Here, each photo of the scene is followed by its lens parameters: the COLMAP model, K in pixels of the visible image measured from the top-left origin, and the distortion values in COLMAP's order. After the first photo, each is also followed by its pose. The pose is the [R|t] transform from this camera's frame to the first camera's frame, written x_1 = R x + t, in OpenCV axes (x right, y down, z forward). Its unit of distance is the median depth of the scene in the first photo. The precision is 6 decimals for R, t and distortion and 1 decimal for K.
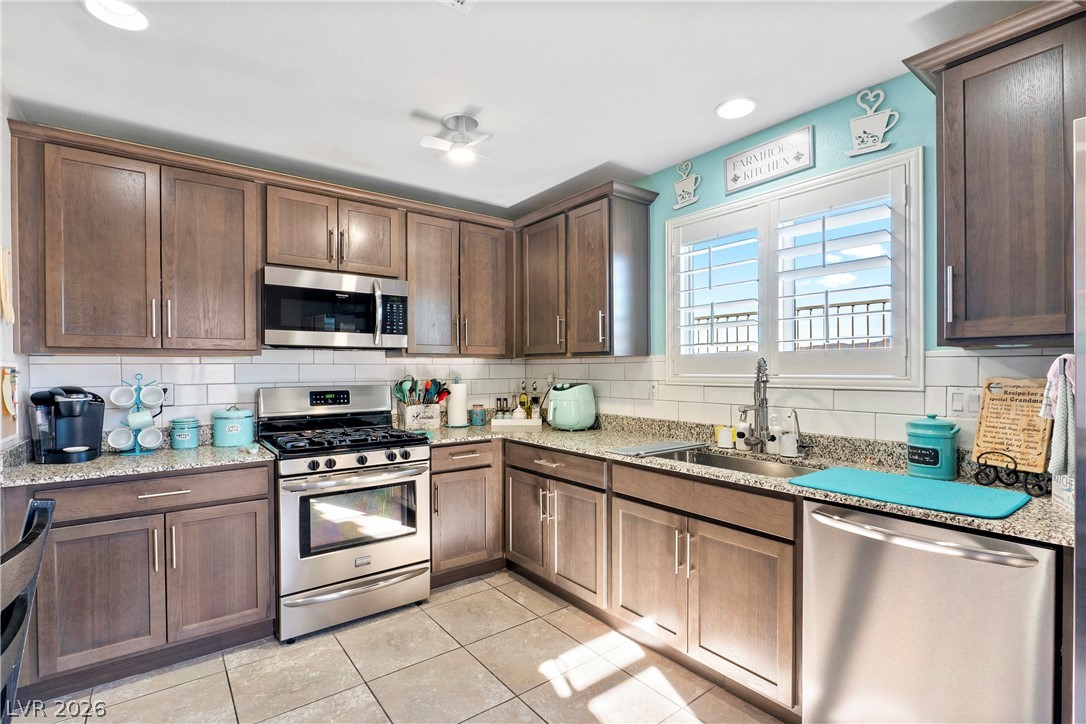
lens RADIAL K [[503.4, 0, 537.2], [0, 503.4, 373.5], [0, 0, 1]] dist [-0.010210, 0.000854]
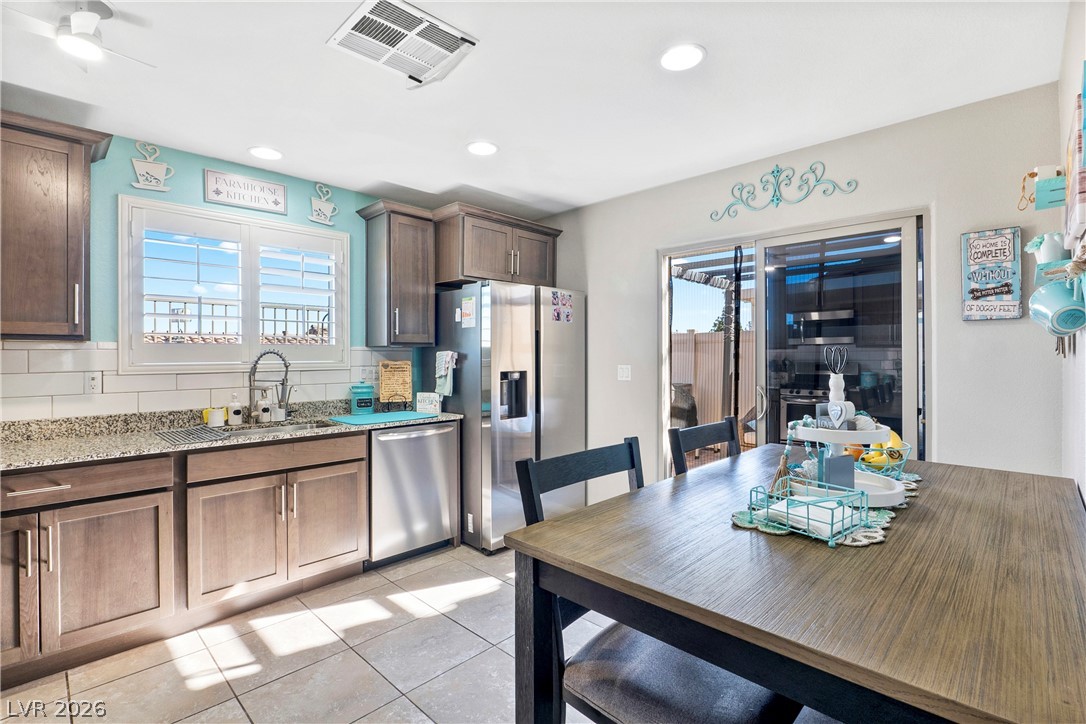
lens RADIAL K [[503.4, 0, 539.1], [0, 503.4, 356.7], [0, 0, 1]] dist [-0.010210, 0.000854]
pose [[-0.141212, 0.005332, 0.989965, -0.939793], [0.015183, 0.999880, -0.003219, 0.004784], [-0.989863, 0.014576, -0.141276, 0.487668]]
